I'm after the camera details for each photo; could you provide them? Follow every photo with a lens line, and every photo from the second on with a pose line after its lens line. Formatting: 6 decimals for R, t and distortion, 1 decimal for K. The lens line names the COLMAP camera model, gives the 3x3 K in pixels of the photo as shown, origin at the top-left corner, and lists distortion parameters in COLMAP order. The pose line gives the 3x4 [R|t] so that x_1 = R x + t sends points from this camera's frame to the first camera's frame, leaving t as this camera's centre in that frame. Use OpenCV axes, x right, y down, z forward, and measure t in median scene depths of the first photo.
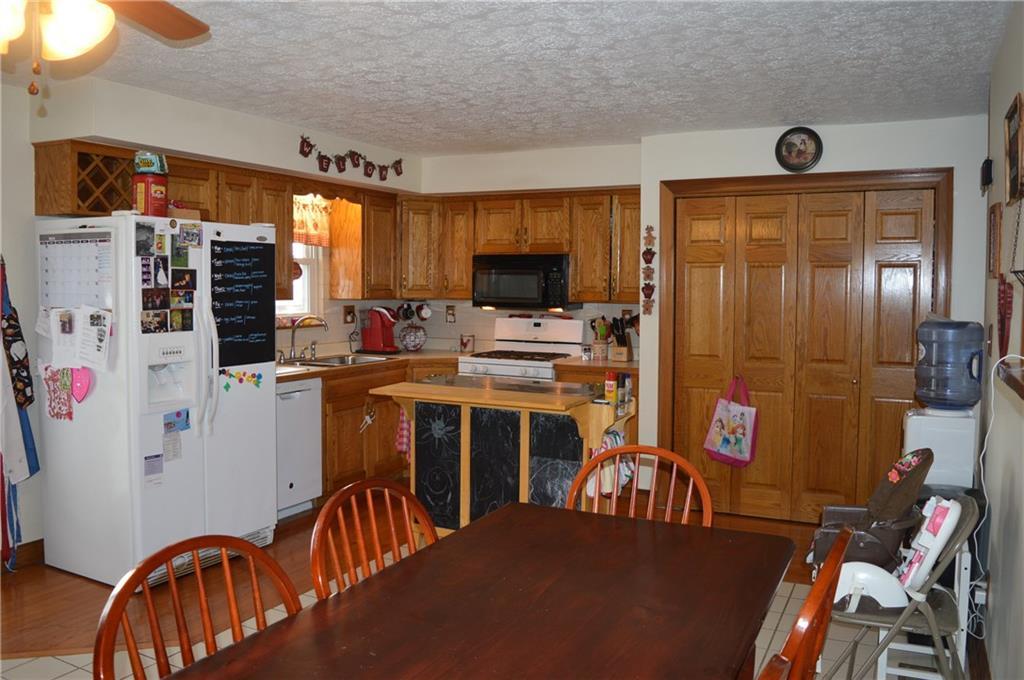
lens RADIAL K [[816.9, 0, 511.4], [0, 816.9, 335.8], [0, 0, 1]] dist [-0.097438, 0.028339]
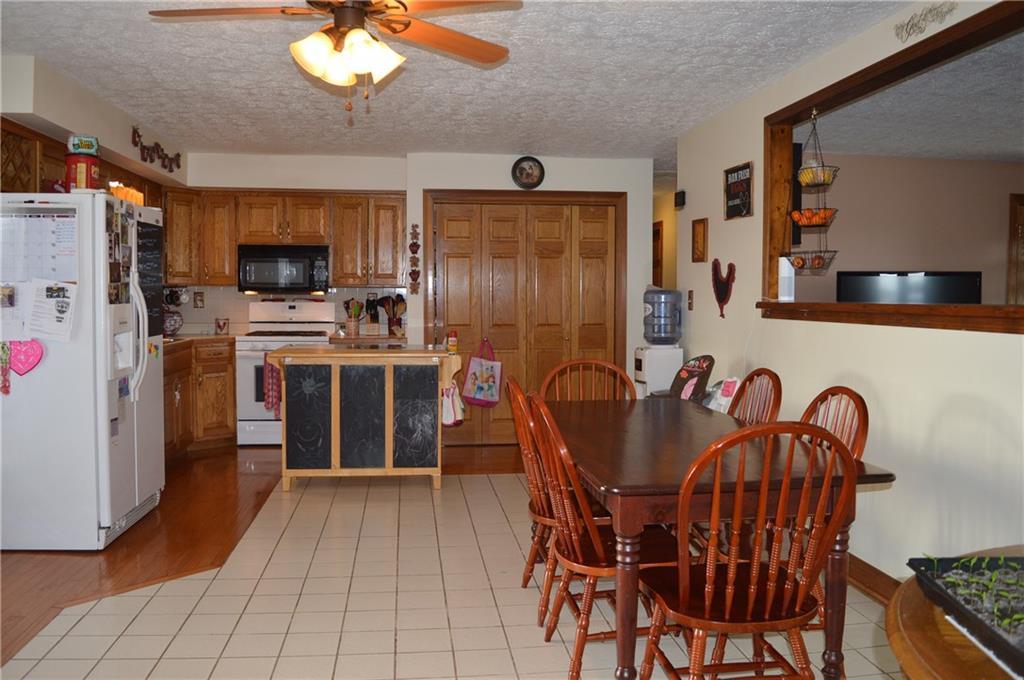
lens RADIAL K [[816.9, 0, 511.4], [0, 816.9, 335.8], [0, 0, 1]] dist [-0.097438, 0.028339]
pose [[0.828840, -0.032770, 0.558525, -0.438306], [0.034834, 0.999369, 0.006943, 0.036472], [-0.558400, 0.013701, 0.829459, -0.136544]]
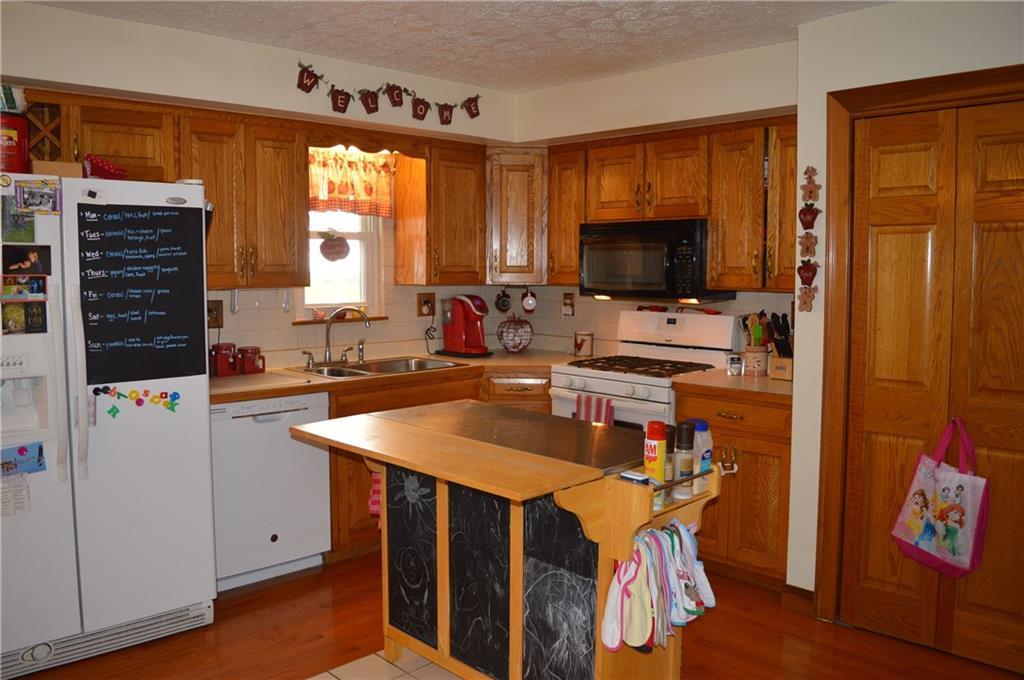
lens RADIAL K [[816.9, 0, 511.4], [0, 816.9, 335.8], [0, 0, 1]] dist [-0.097438, 0.028339]
pose [[0.944806, 0.020799, -0.326970, 0.165110], [-0.013999, 0.999634, 0.023137, -0.019393], [0.327332, -0.017283, 0.944751, 0.365798]]
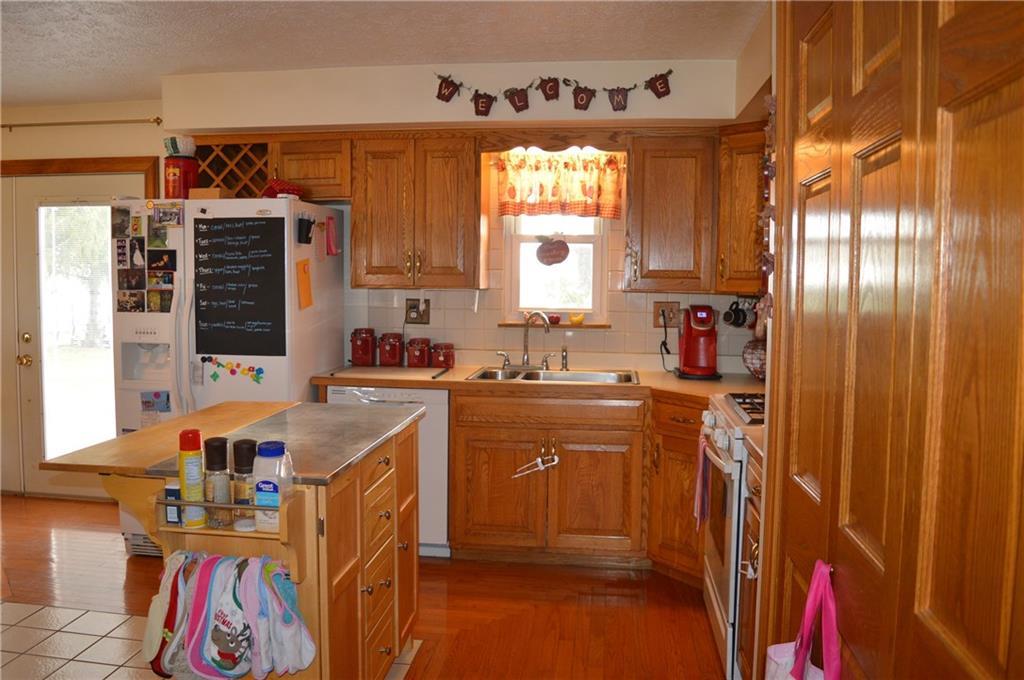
lens RADIAL K [[816.9, 0, 511.4], [0, 816.9, 335.8], [0, 0, 1]] dist [-0.097438, 0.028339]
pose [[0.338070, 0.062102, -0.939070, 0.504343], [-0.066699, 0.996892, 0.041914, -0.035678], [0.938755, 0.048466, 0.341161, 0.806759]]
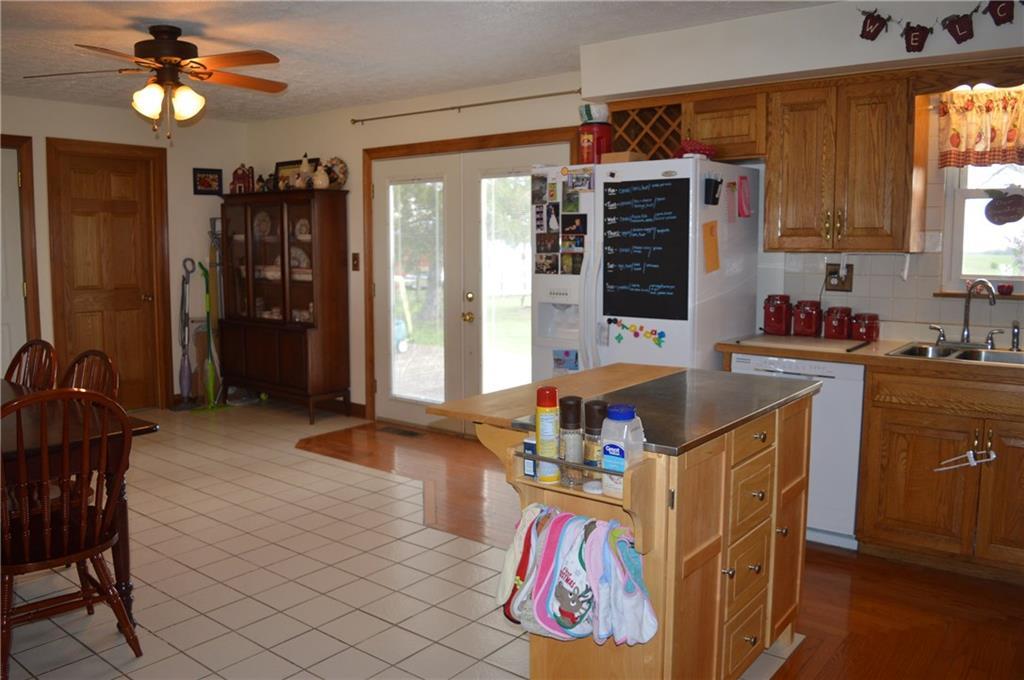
lens RADIAL K [[816.9, 0, 511.4], [0, 816.9, 335.8], [0, 0, 1]] dist [-0.097438, 0.028339]
pose [[-0.197892, 0.102414, -0.974859, 0.480689], [-0.060477, 0.991357, 0.116424, -0.033961], [0.978356, 0.081995, -0.189988, 0.851446]]
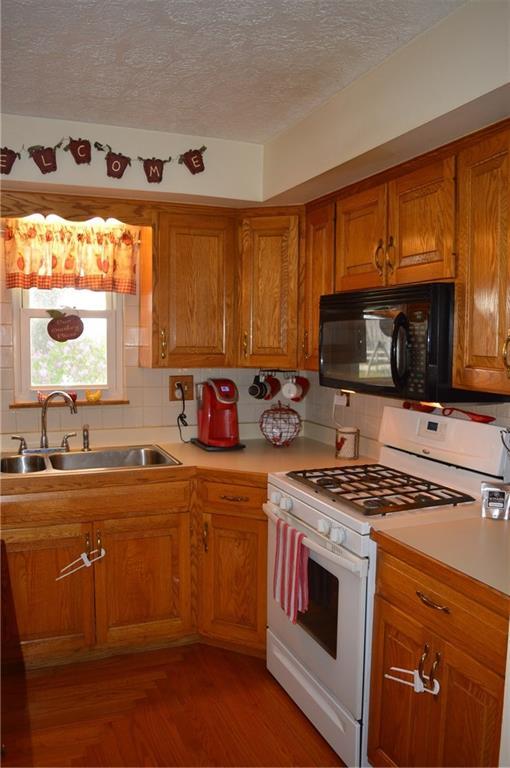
lens RADIAL K [[612.7, 0, 249.1], [0, 612.7, 387.5], [0, 0, 1]] dist [-0.097438, 0.028339]
pose [[0.749712, 0.050363, -0.659845, 0.248230], [-0.042456, 0.998706, 0.027987, -0.055175], [0.660401, 0.007032, 0.750881, 0.798646]]
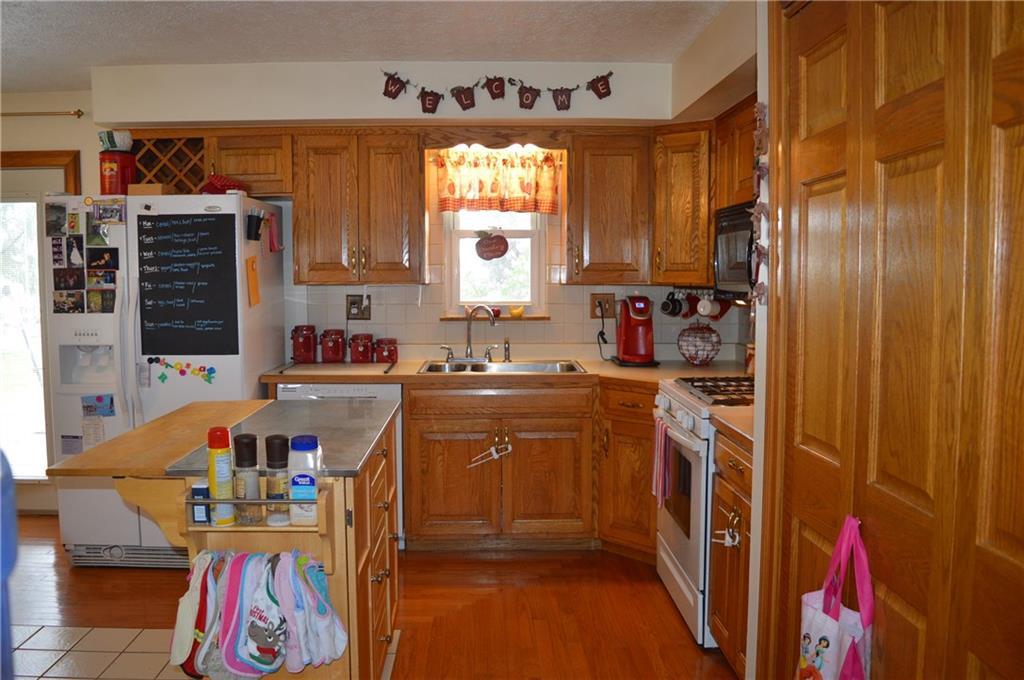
lens RADIAL K [[816.9, 0, 511.4], [0, 816.9, 335.8], [0, 0, 1]] dist [-0.097438, 0.028339]
pose [[0.476575, 0.058004, -0.877218, 0.494406], [-0.049582, 0.998006, 0.039054, -0.029976], [0.877735, 0.024881, 0.478501, 0.734548]]
